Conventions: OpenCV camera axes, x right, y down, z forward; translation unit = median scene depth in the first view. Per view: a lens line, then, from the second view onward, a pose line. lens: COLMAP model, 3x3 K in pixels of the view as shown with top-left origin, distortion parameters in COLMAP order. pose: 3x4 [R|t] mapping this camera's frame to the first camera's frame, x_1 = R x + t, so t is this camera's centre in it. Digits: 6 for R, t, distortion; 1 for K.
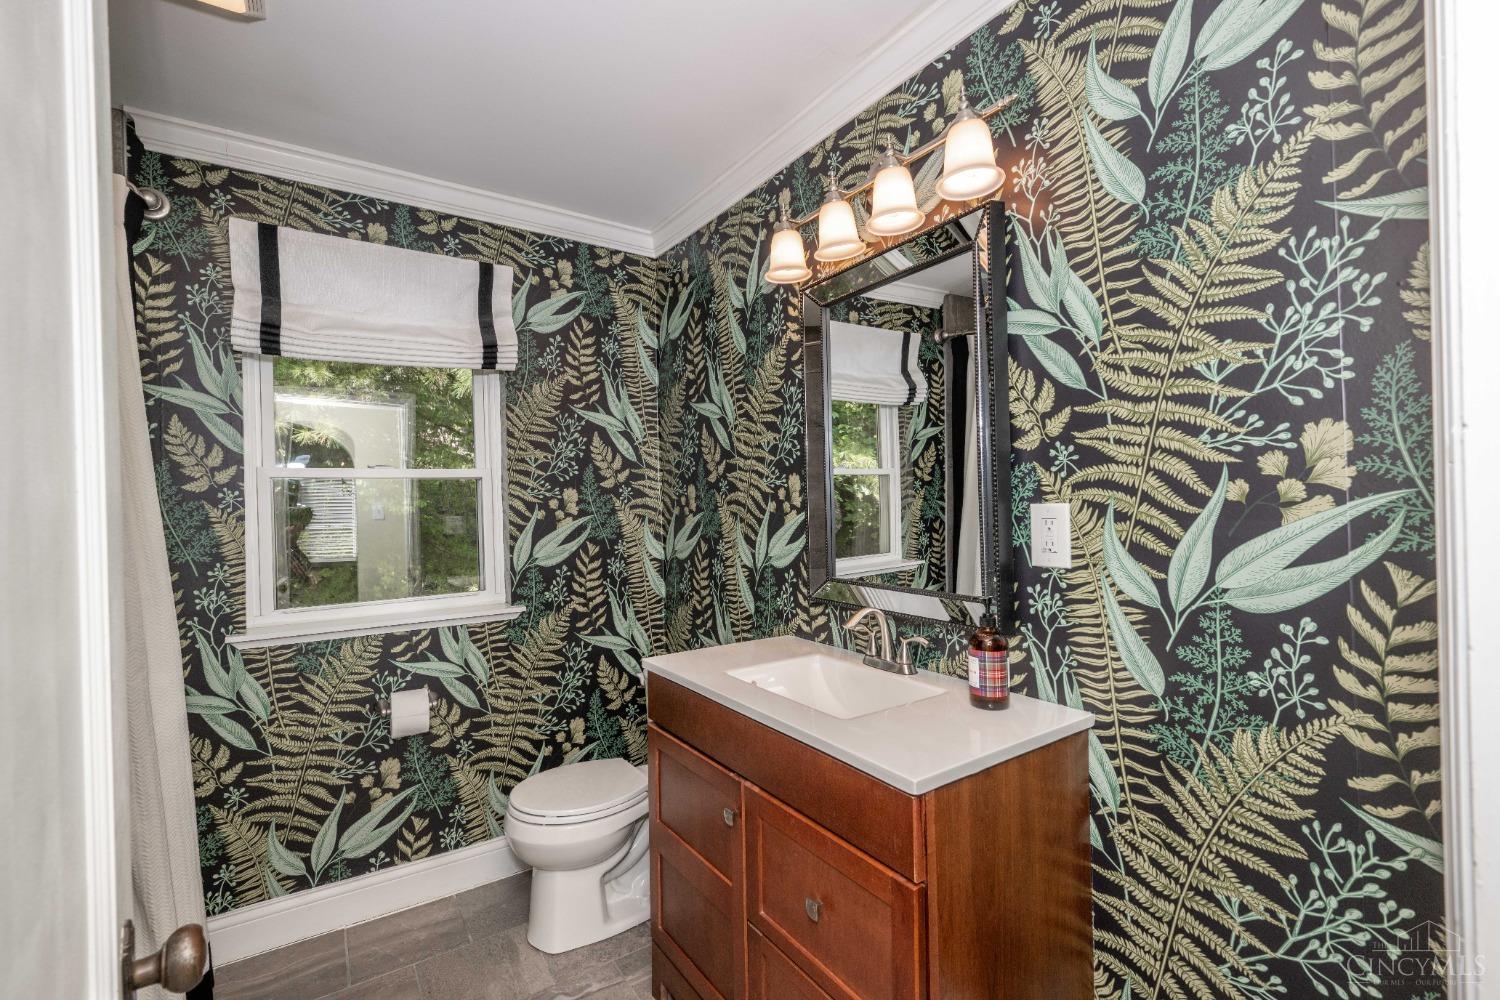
lens RADIAL K [[658.9, 0, 749.3], [0, 658.9, 506.4], [0, 0, 1]] dist [-0.001310, -0.001311]
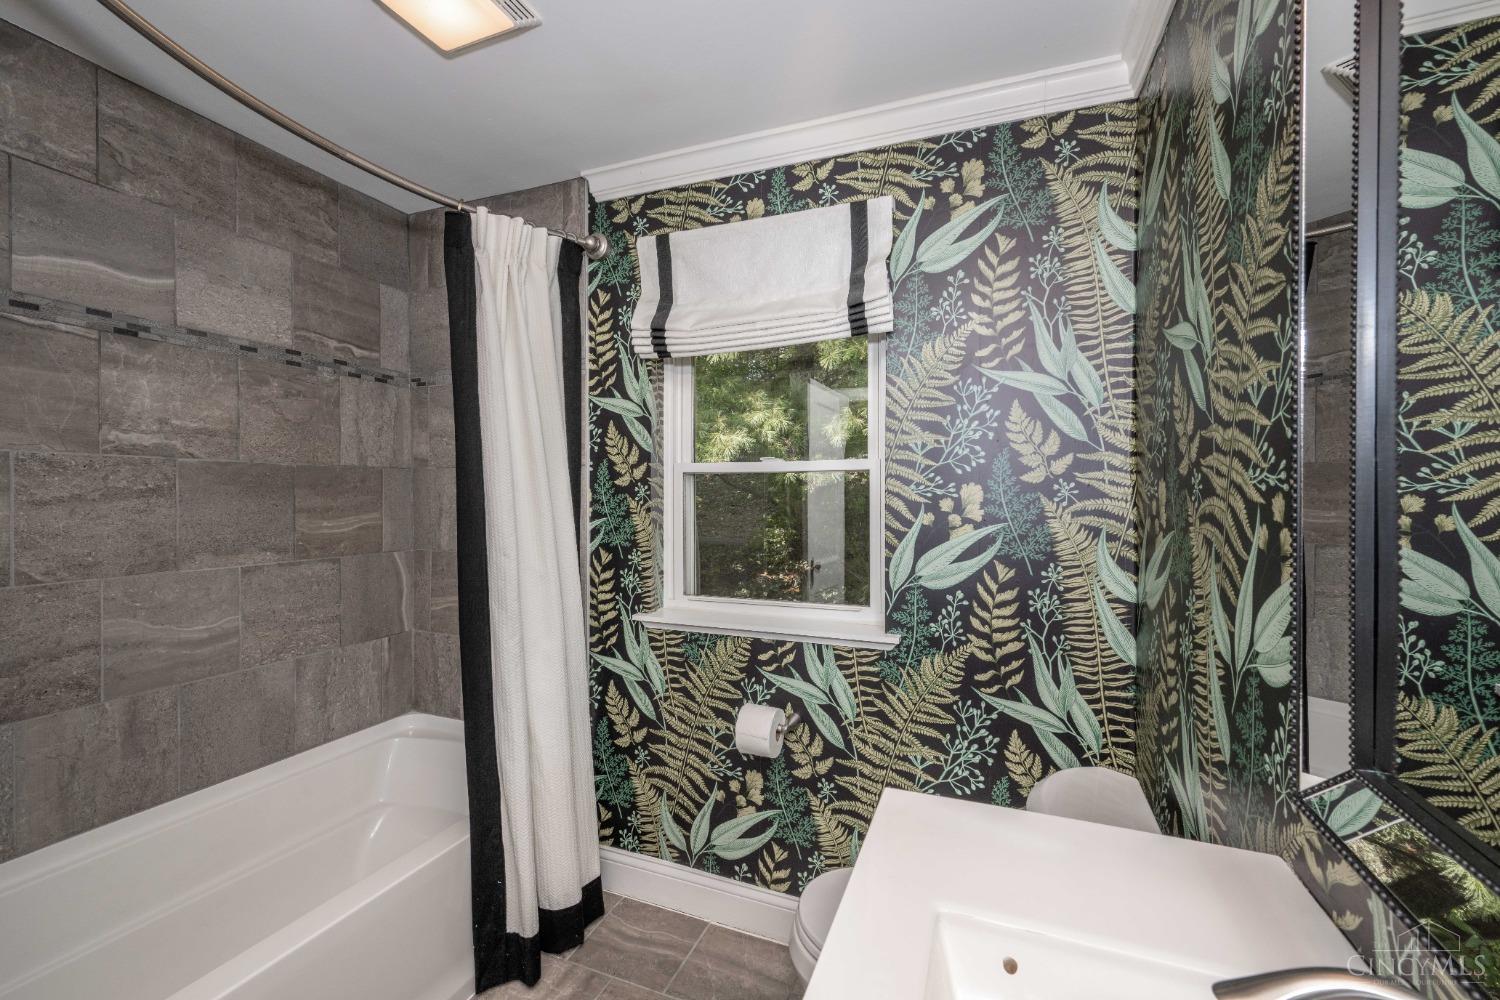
lens RADIAL K [[627.0, 0, 759.5], [0, 627.0, 500.3], [0, 0, 1]] dist [-0.003558, -0.000163]
pose [[0.559217, 0.034272, -0.828312, 0.171558], [-0.019676, 0.999412, 0.028068, -0.025733], [0.828788, 0.000602, 0.559563, 0.468038]]
